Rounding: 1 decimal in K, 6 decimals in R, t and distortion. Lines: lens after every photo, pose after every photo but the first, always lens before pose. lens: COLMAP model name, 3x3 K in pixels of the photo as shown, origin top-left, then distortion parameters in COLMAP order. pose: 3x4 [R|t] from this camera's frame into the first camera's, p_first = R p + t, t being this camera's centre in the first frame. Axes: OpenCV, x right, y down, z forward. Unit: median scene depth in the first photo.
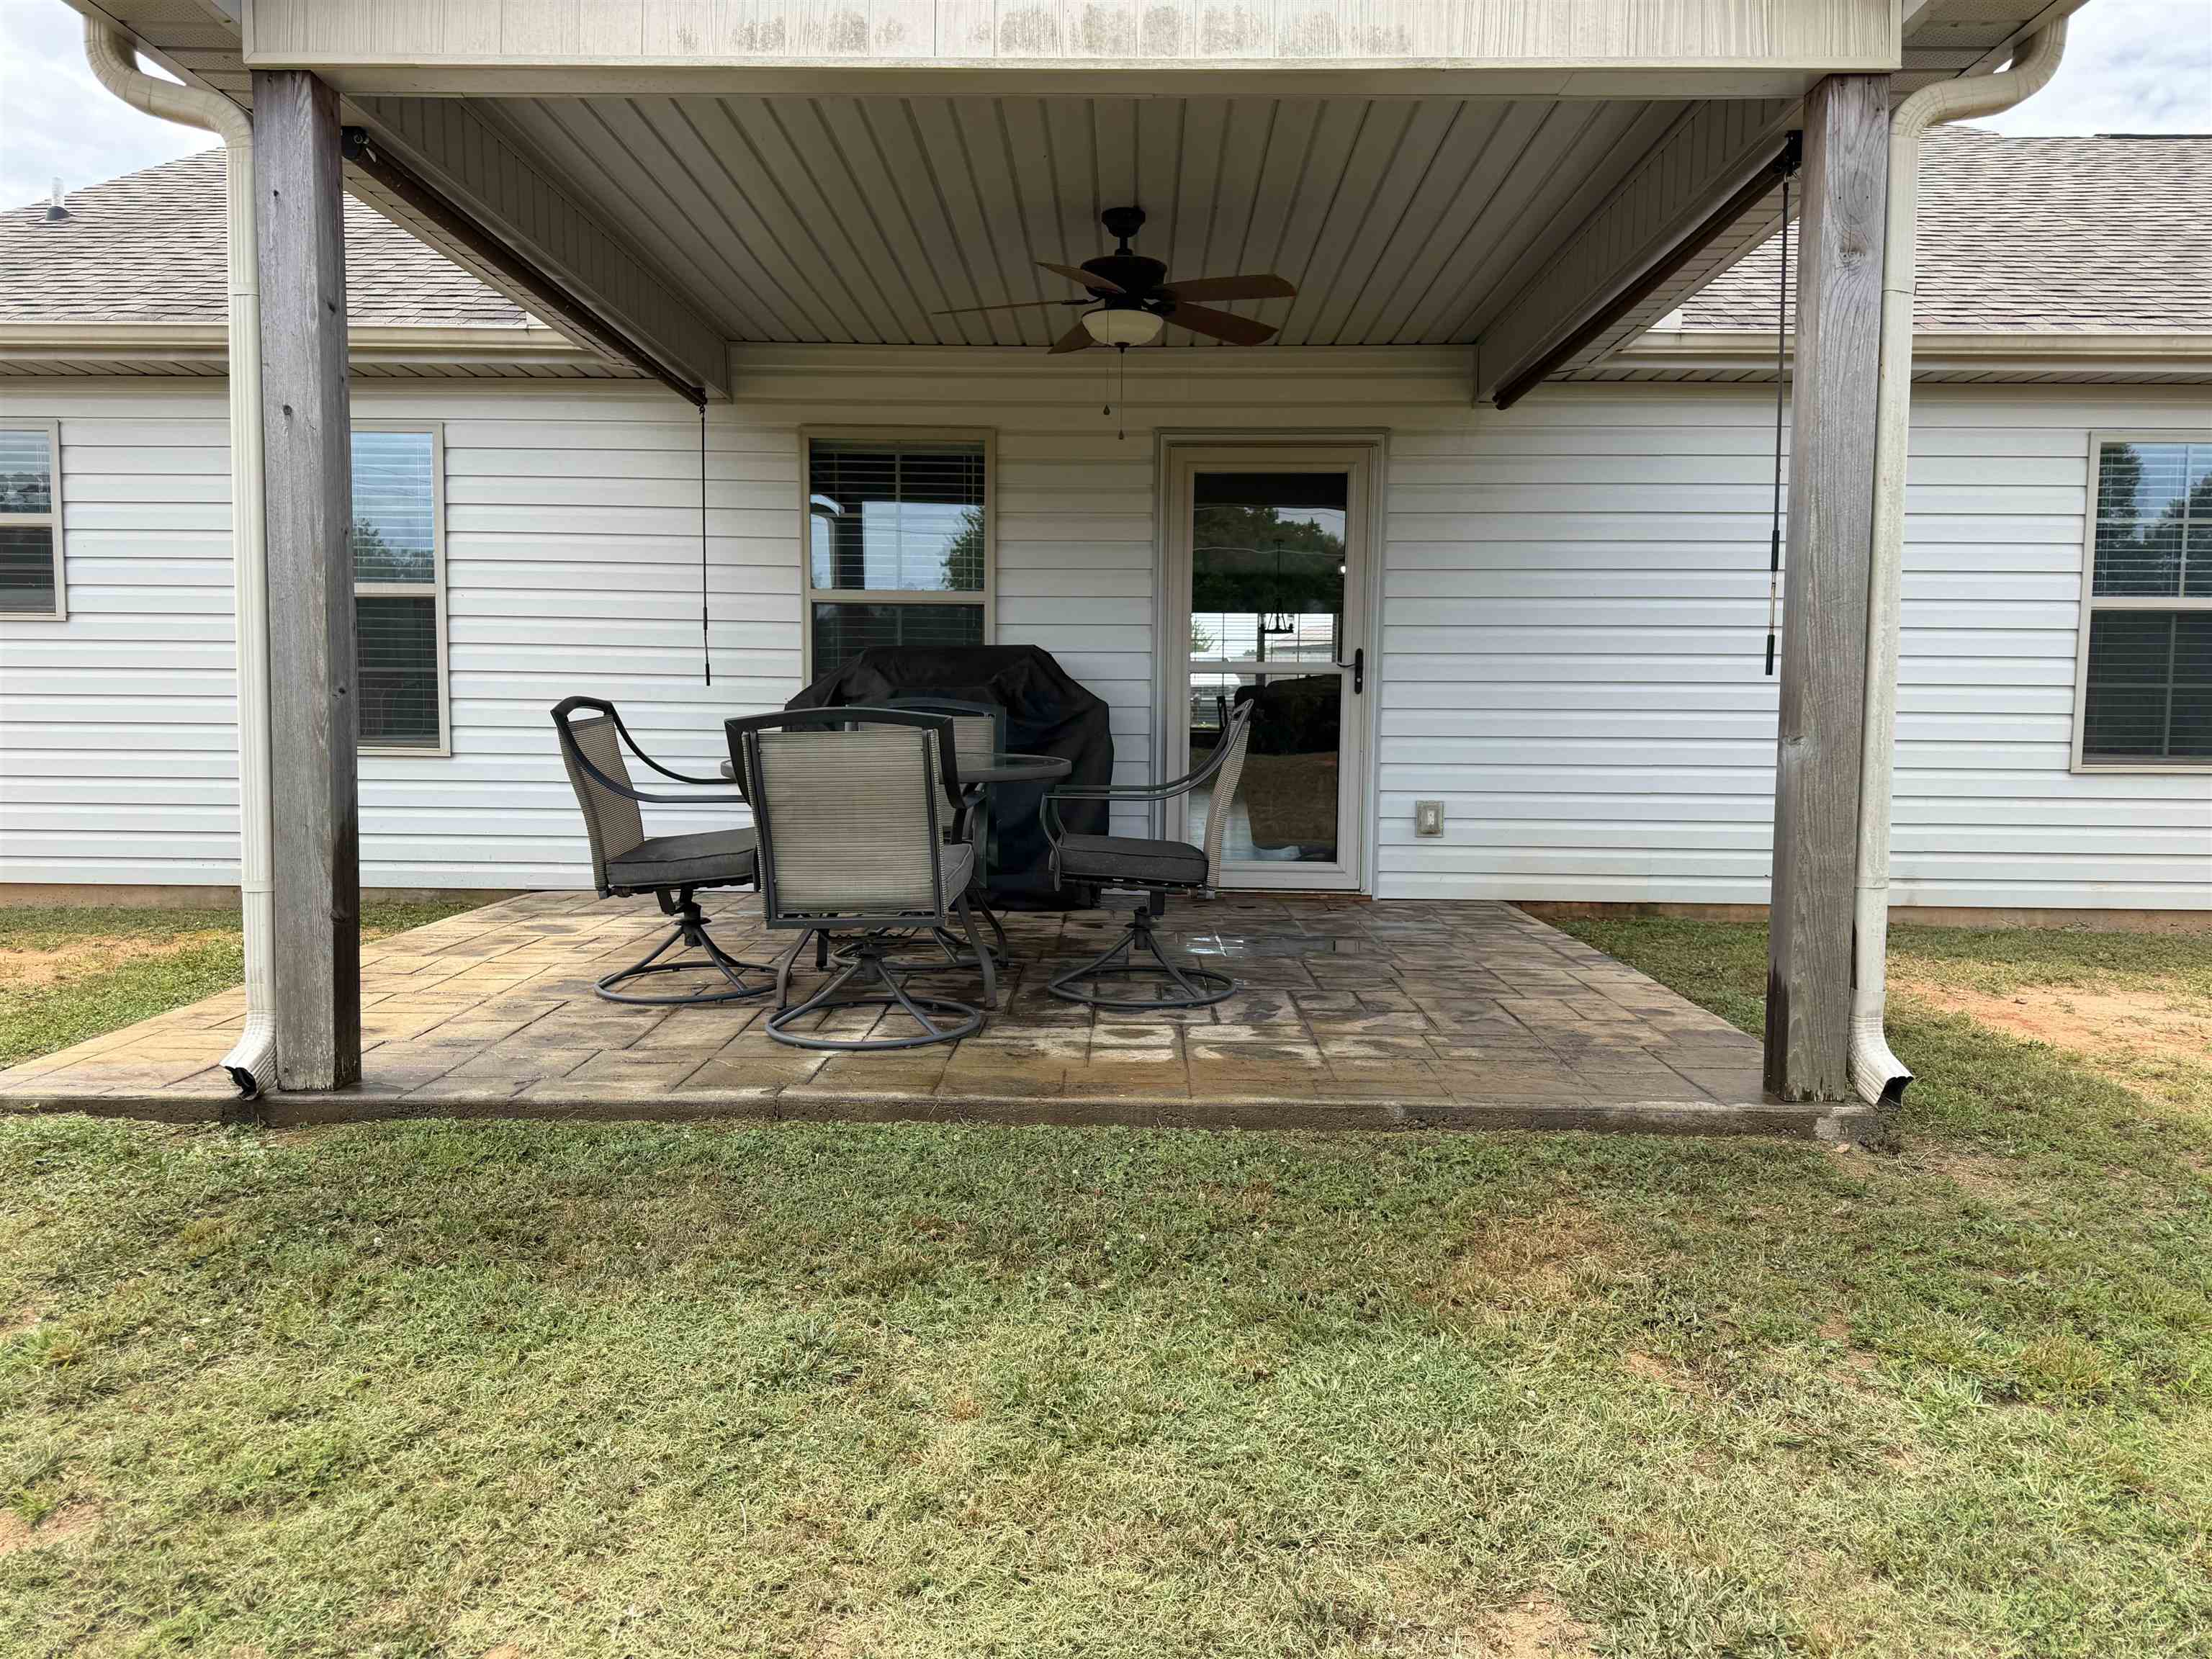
lens RADIAL K [[1576.9, 0, 1106.8], [0, 1576.9, 829.7], [0, 0, 1]] dist [-0.004212, -0.001869]
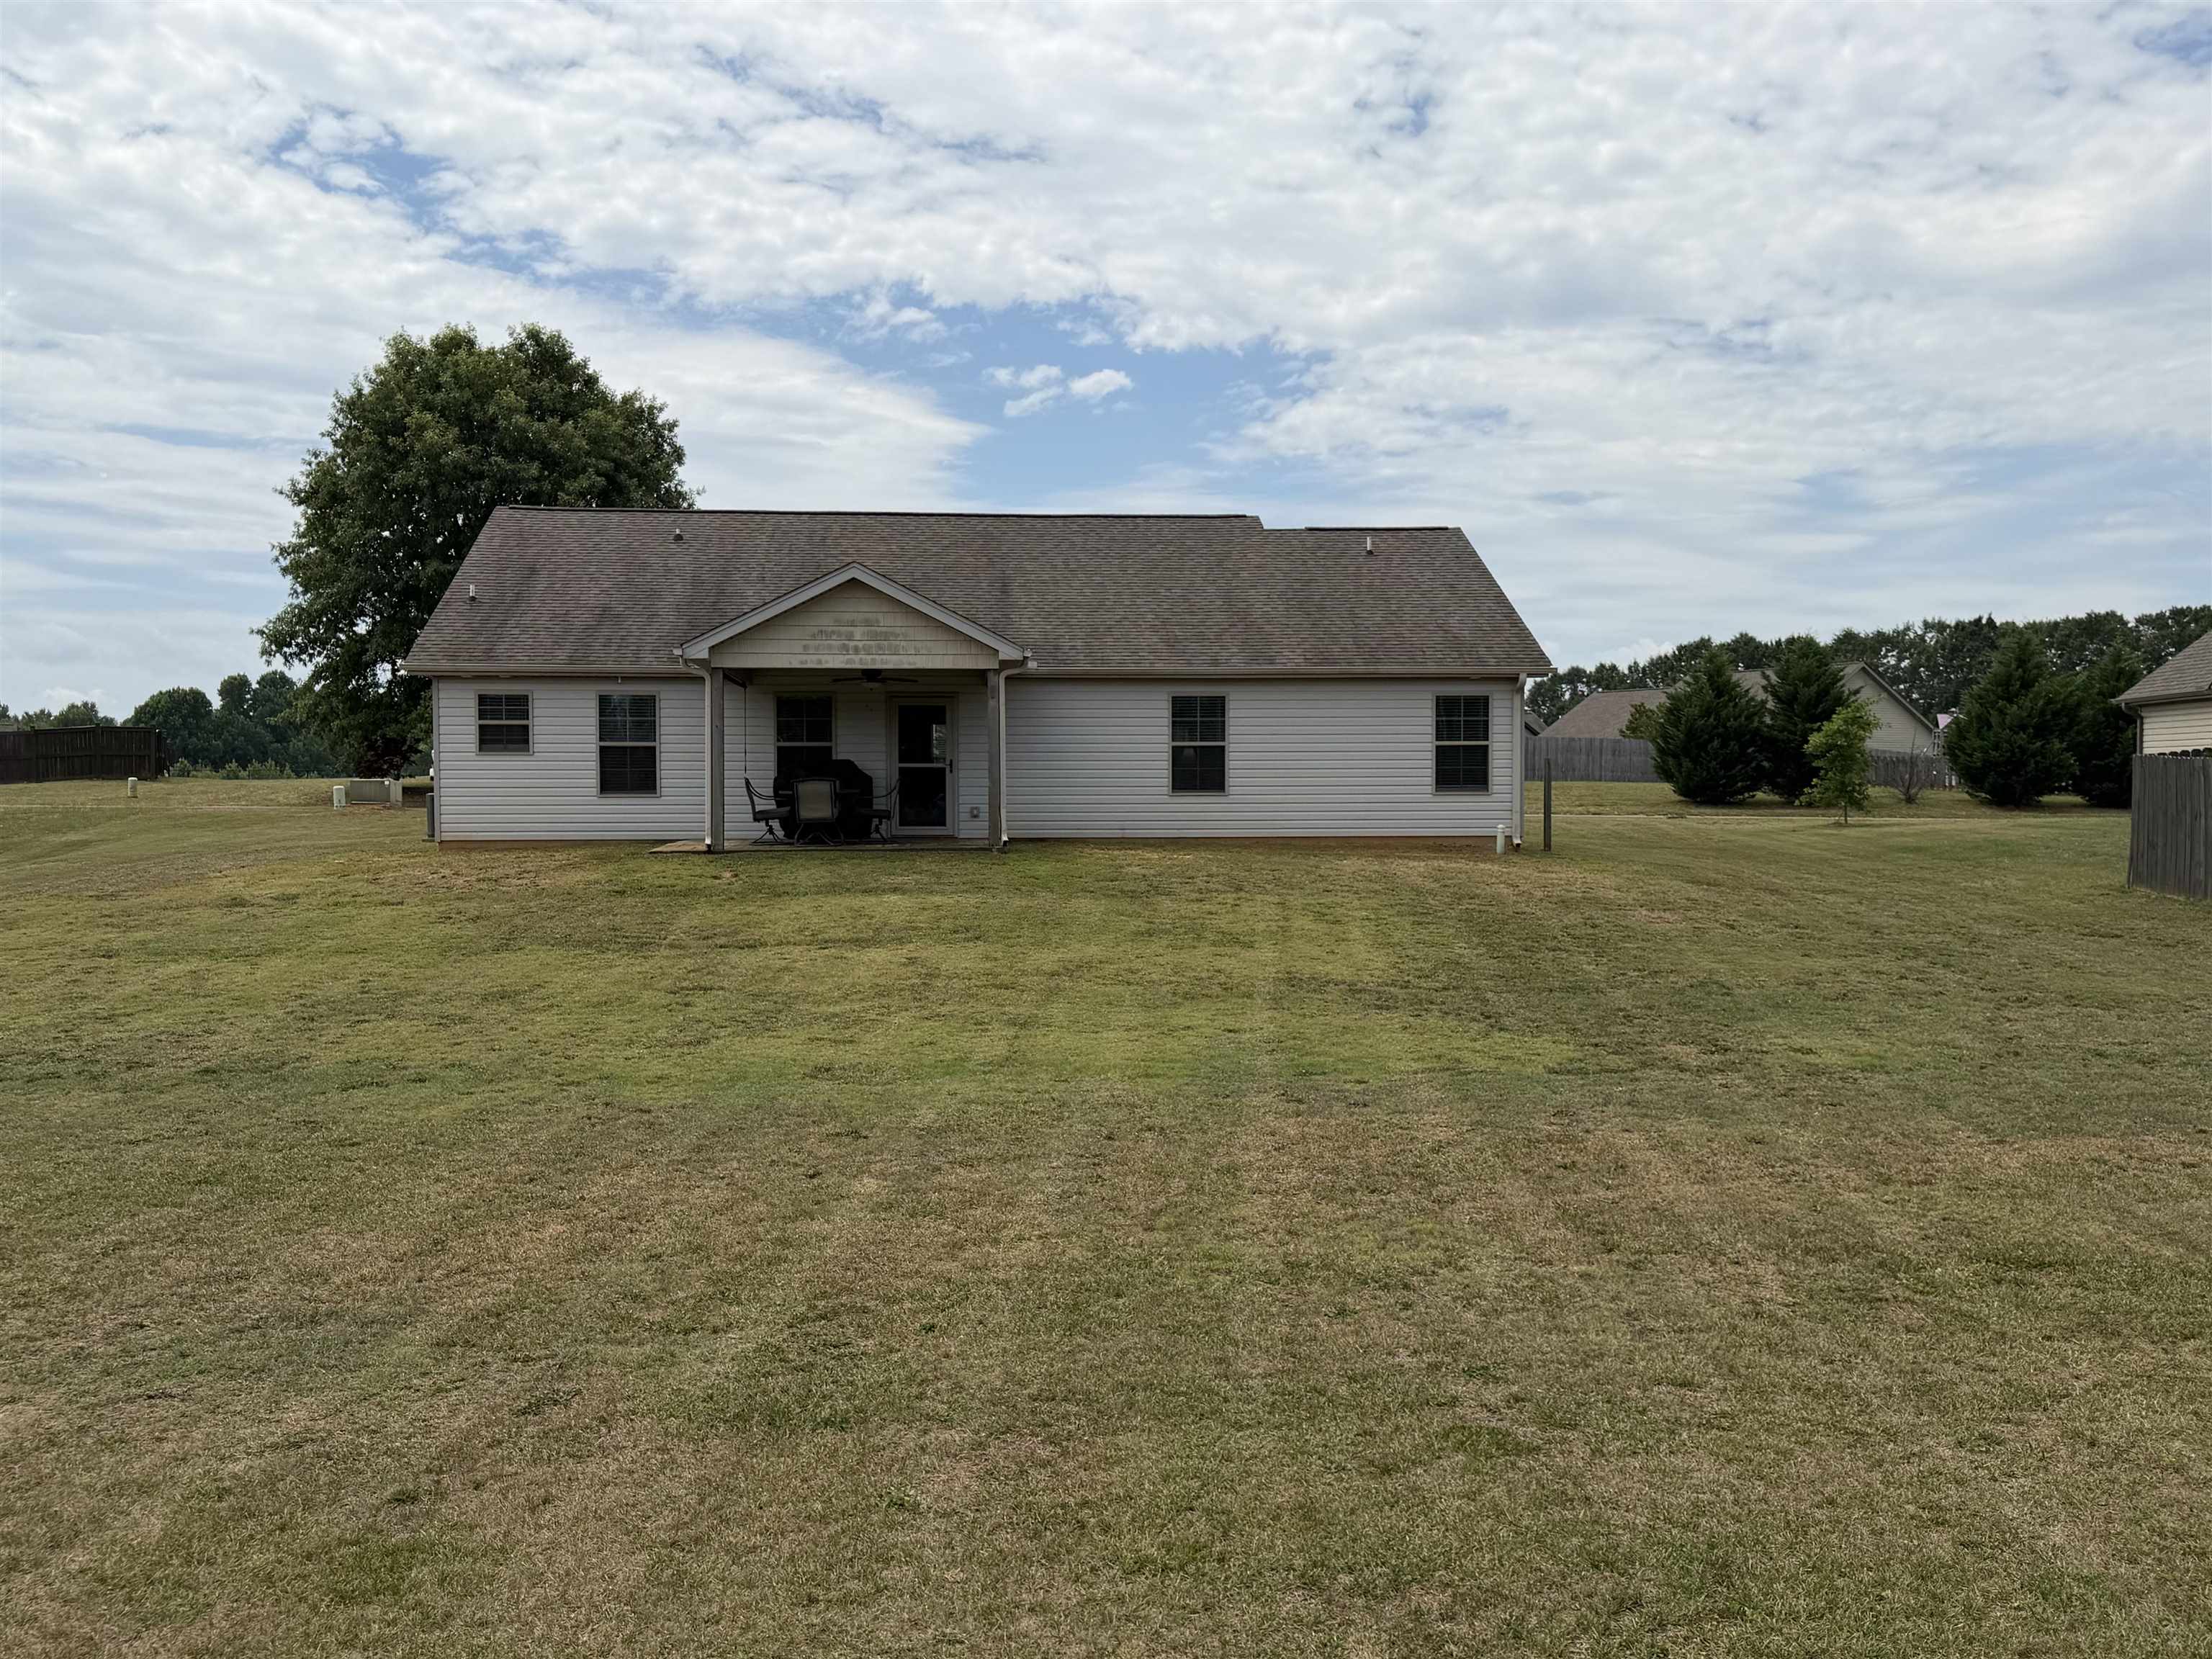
lens RADIAL K [[2063.1, 0, 1105.8], [0, 2063.1, 828.5], [0, 0, 1]] dist [0.000441, 0.000000]
pose [[0.993996, -0.014255, 0.108482, 0.016875], [0.021463, 0.997617, -0.065568, 0.311734], [-0.107289, 0.067503, 0.991934, -3.229585]]
